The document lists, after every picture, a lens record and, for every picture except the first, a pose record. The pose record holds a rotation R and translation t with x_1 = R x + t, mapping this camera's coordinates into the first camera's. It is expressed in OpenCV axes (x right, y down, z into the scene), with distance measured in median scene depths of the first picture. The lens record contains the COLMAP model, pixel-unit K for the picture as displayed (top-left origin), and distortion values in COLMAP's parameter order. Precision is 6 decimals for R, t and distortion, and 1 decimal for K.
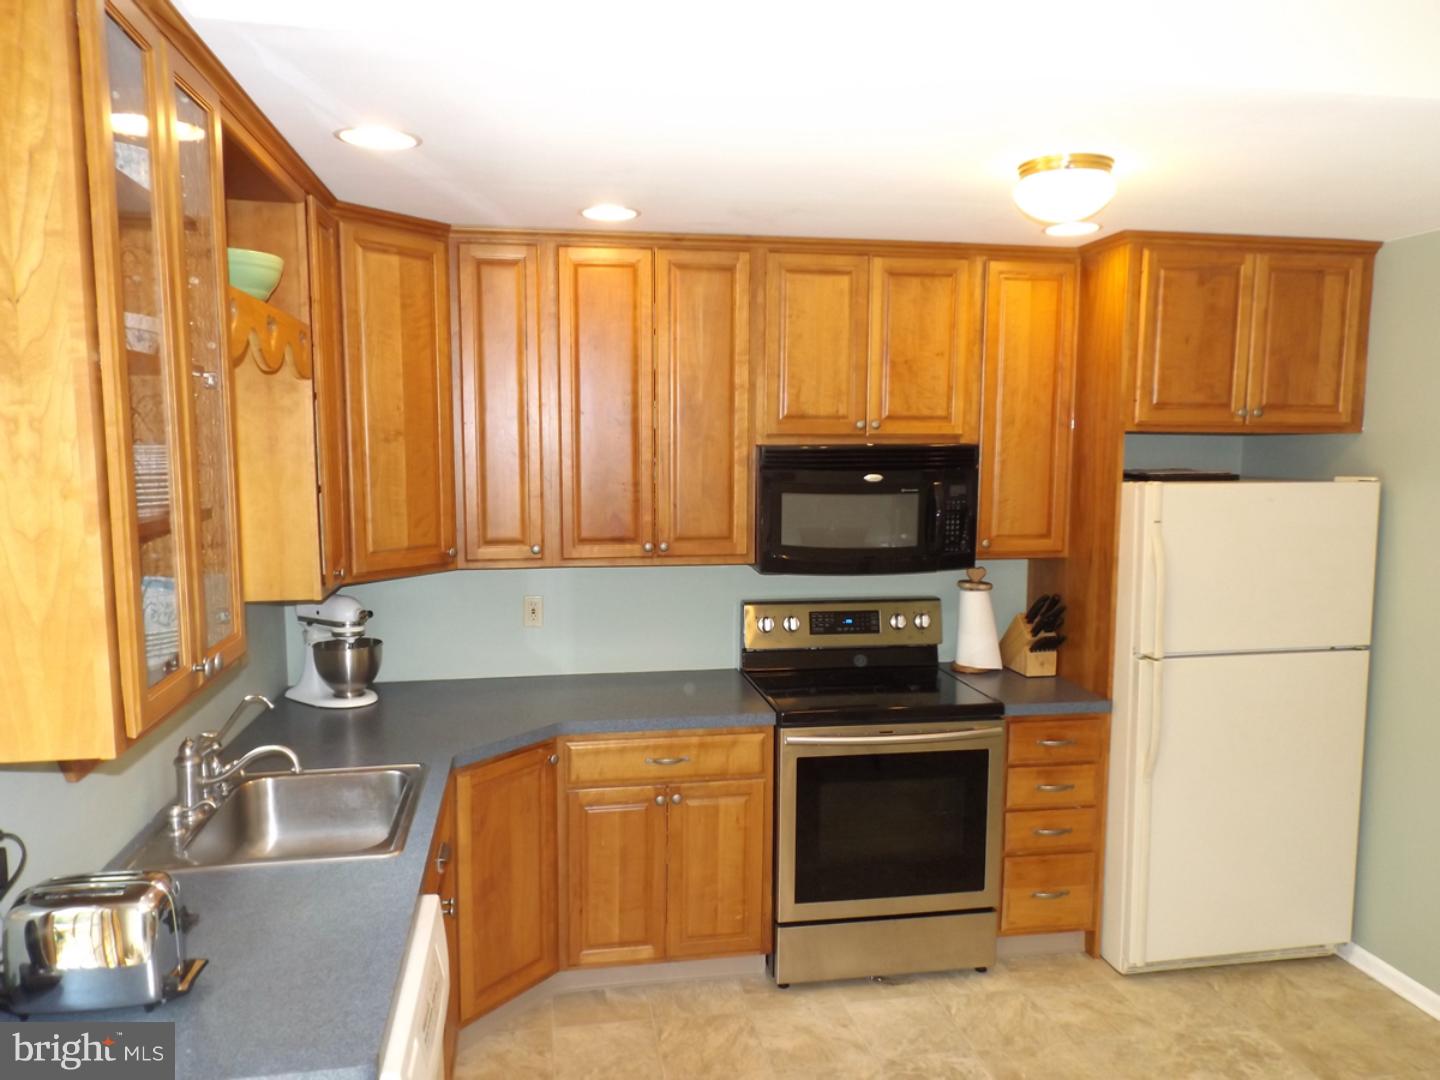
lens RADIAL K [[1032.7, 0, 711.3], [0, 1032.7, 549.3], [0, 0, 1]] dist [0.017449, -0.003043]
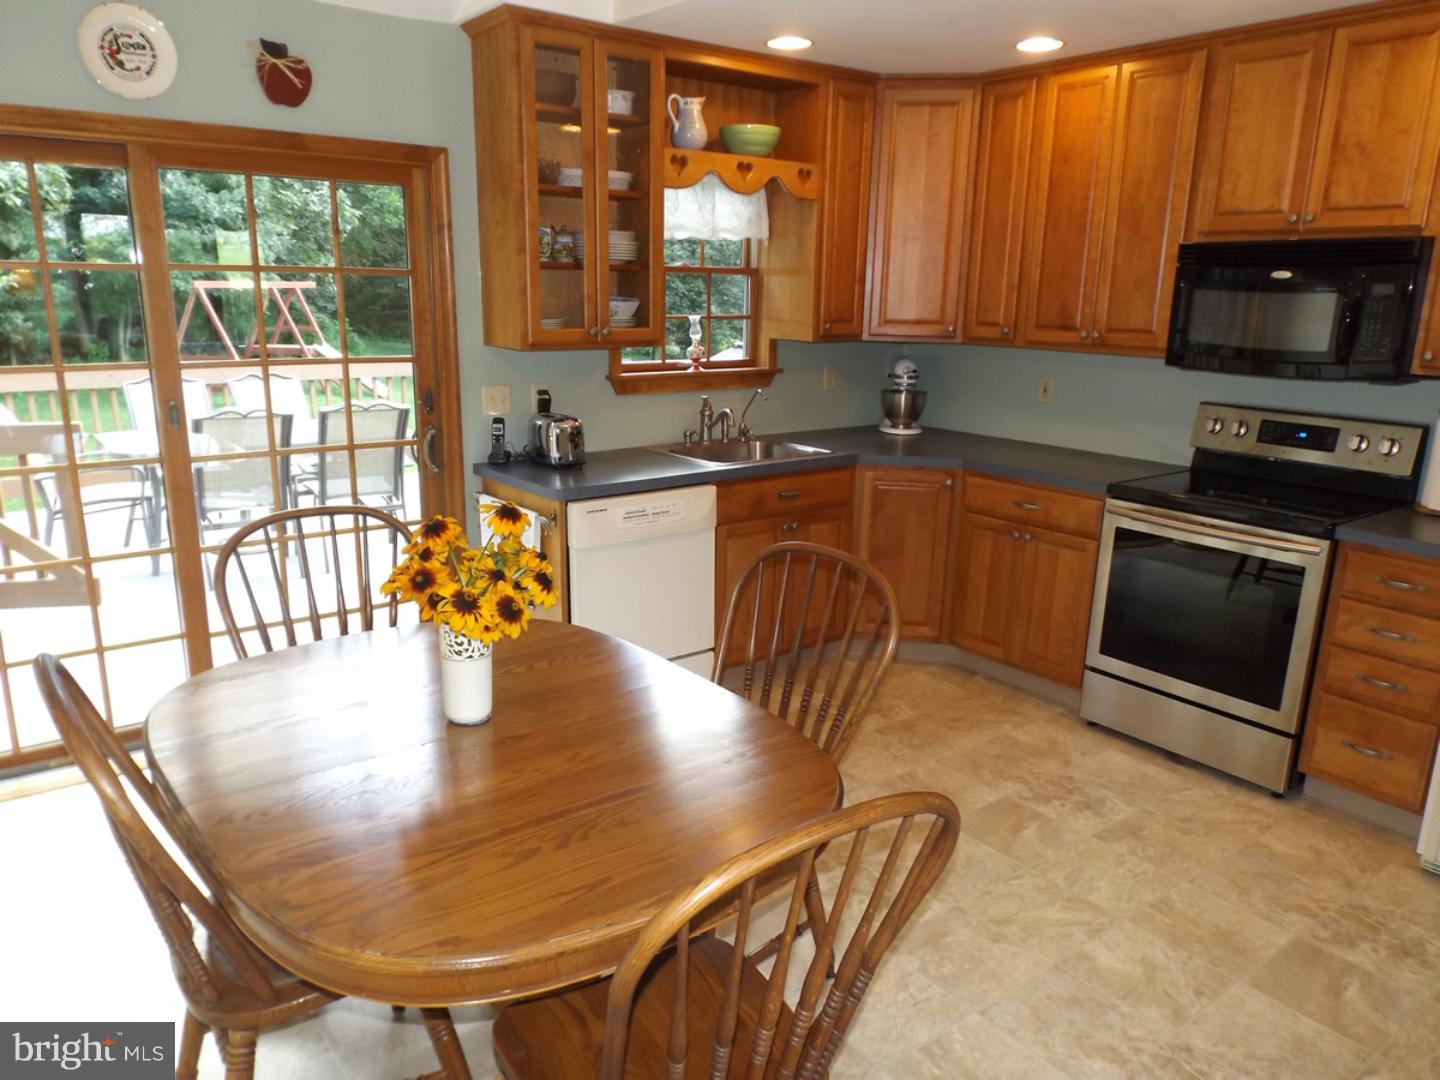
lens RADIAL K [[1061.2, 0, 720.0], [0, 1061.2, 540.0], [0, 0, 1]] dist [0.032492, -0.003794]
pose [[0.465409, 0.218920, -0.857595, 0.827988], [-0.114107, 0.975683, 0.187140, 0.044724], [0.877710, 0.010761, 0.479072, 0.062399]]
